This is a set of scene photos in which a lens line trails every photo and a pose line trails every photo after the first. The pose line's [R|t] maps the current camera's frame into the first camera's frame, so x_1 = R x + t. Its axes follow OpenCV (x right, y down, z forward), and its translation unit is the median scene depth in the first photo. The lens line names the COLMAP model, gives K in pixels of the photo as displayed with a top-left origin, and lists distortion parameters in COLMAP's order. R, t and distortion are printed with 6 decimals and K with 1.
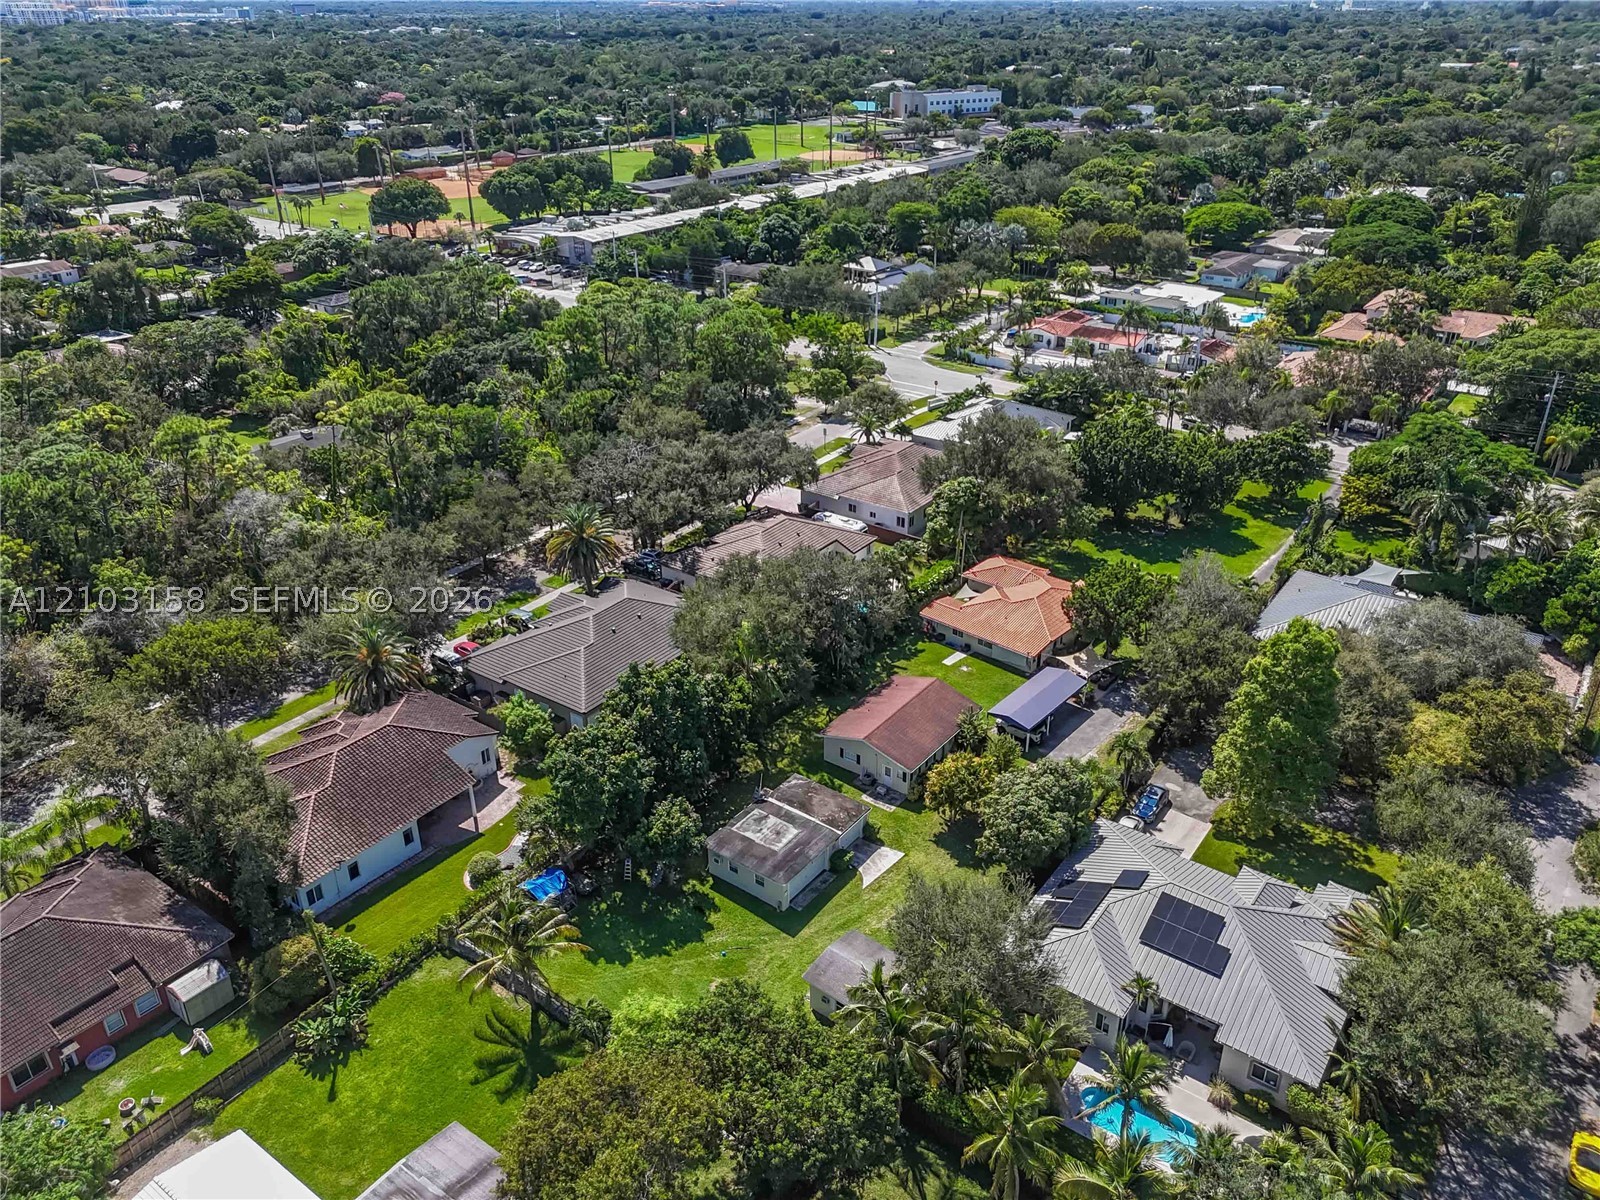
lens RADIAL K [[1182.5, 0, 800.0], [0, 1182.5, 600.0], [0, 0, 1]] dist [0.084622, -0.063096]
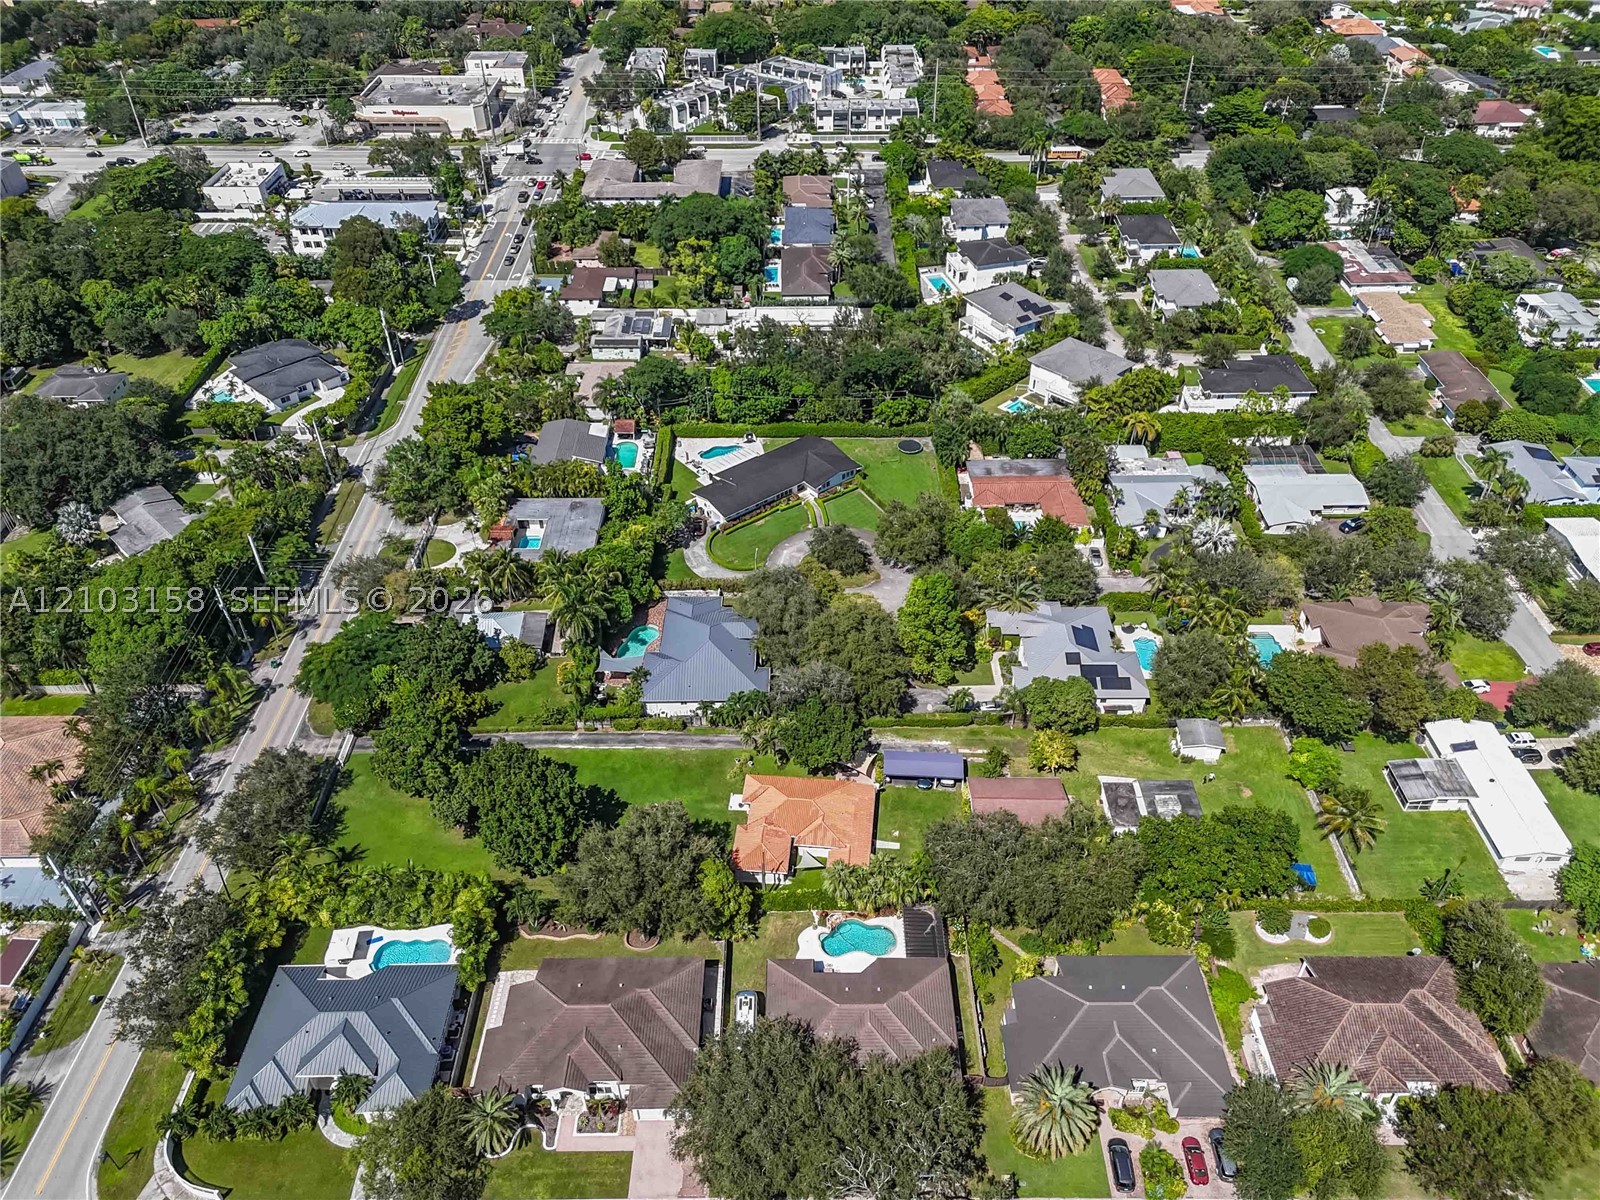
lens RADIAL K [[1126.1, 0, 800.0], [0, 1126.1, 600.0], [0, 0, 1]] dist [0.075426, -0.063891]
pose [[-0.585134, -0.515038, 0.626382, -0.506588], [0.376824, 0.511274, 0.772400, -1.224950], [-0.718068, 0.687994, -0.105085, 1.186744]]
